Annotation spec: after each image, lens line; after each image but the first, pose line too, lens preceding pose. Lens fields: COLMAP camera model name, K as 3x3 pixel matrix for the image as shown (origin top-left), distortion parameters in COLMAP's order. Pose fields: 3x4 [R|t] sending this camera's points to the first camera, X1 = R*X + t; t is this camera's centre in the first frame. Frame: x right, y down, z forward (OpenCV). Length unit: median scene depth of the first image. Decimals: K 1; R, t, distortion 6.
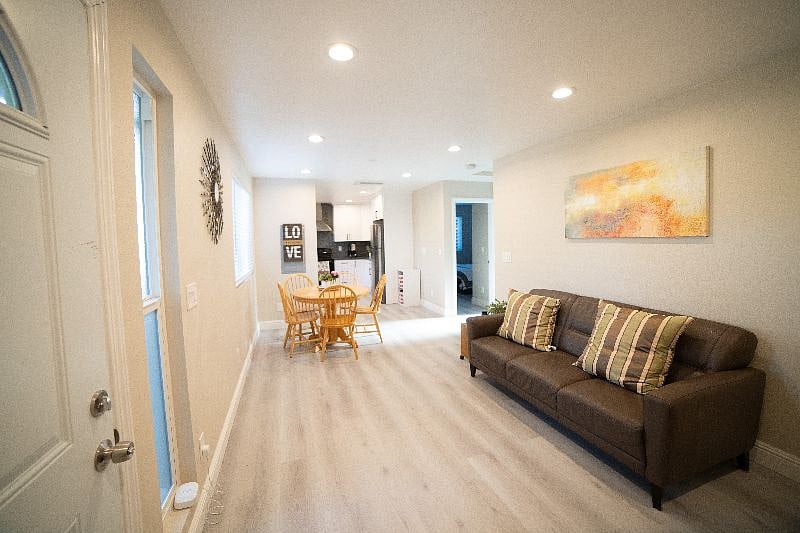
lens RADIAL K [[325.8, 0, 396.7], [0, 325.8, 256.5], [0, 0, 1]] dist [-0.114247, 0.042131]
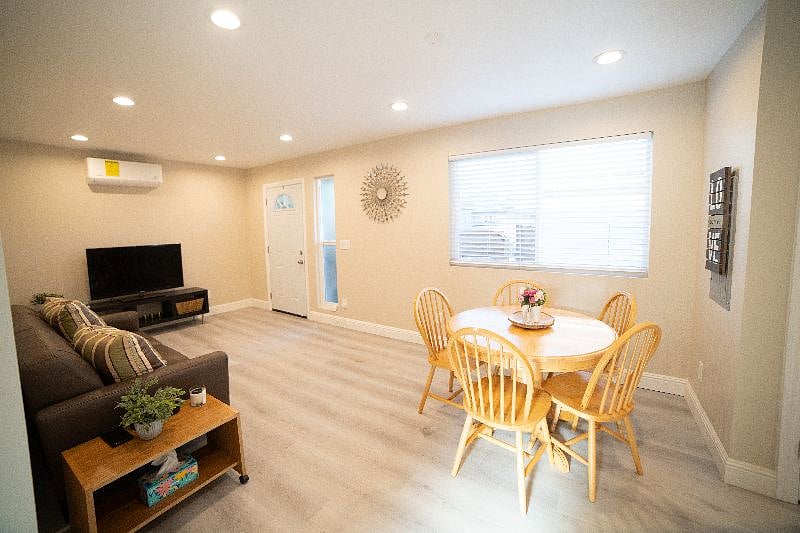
lens RADIAL K [[325.8, 0, 396.7], [0, 325.8, 256.5], [0, 0, 1]] dist [-0.114247, 0.042131]
pose [[-0.795709, 0.094762, -0.598220, 0.226874], [0.002781, 0.988246, 0.152846, -0.069217], [0.605672, 0.119957, -0.786620, 1.248969]]
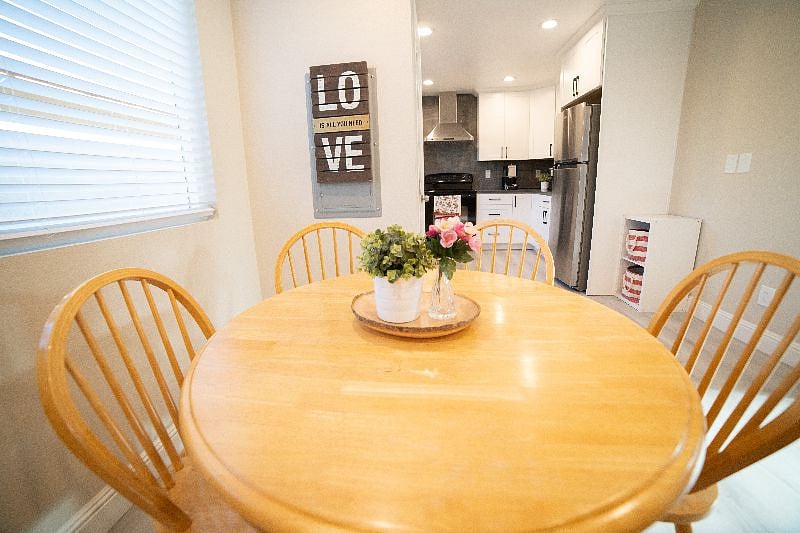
lens RADIAL K [[325.8, 0, 396.7], [0, 325.8, 256.5], [0, 0, 1]] dist [-0.114247, 0.042131]
pose [[0.902754, 0.089542, -0.420735, -0.143114], [-0.011482, 0.982762, 0.184517, 0.034041], [0.430004, -0.161743, 0.888220, 0.842166]]
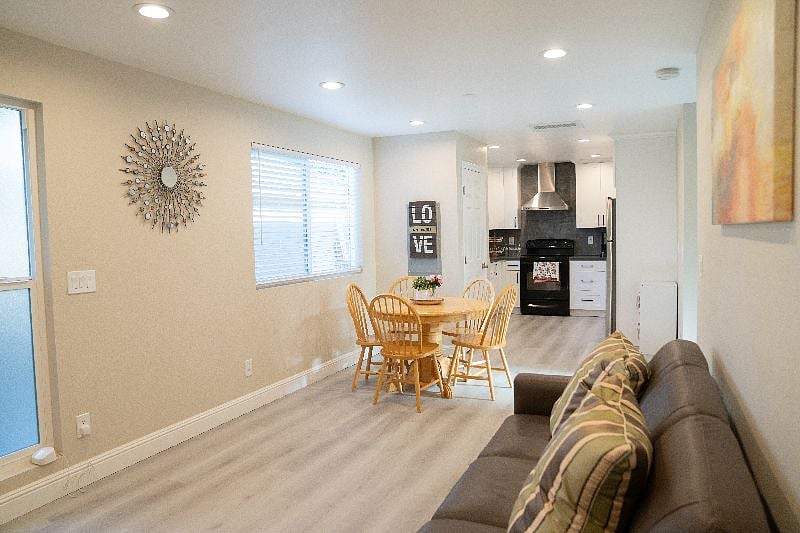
lens RADIAL K [[556.2, 0, 400.0], [0, 556.2, 266.5], [0, 0, 1]] dist [-0.133912, 0.097513]
pose [[0.725193, 0.049595, -0.686757, 0.520695], [-0.031298, 0.998746, 0.039076, -0.012796], [0.687834, -0.006843, 0.725836, 0.152965]]
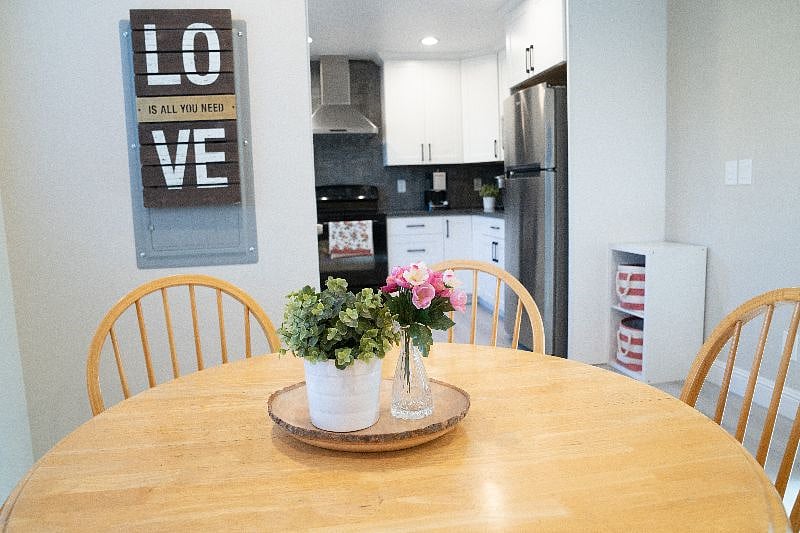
lens RADIAL K [[556.2, 0, 400.0], [0, 556.2, 266.5], [0, 0, 1]] dist [-0.133912, 0.097513]
pose [[0.987806, 0.011175, -0.155286, -0.168035], [0.001539, 0.996671, 0.081514, 0.029966], [0.155680, -0.080759, 0.984501, 0.814152]]
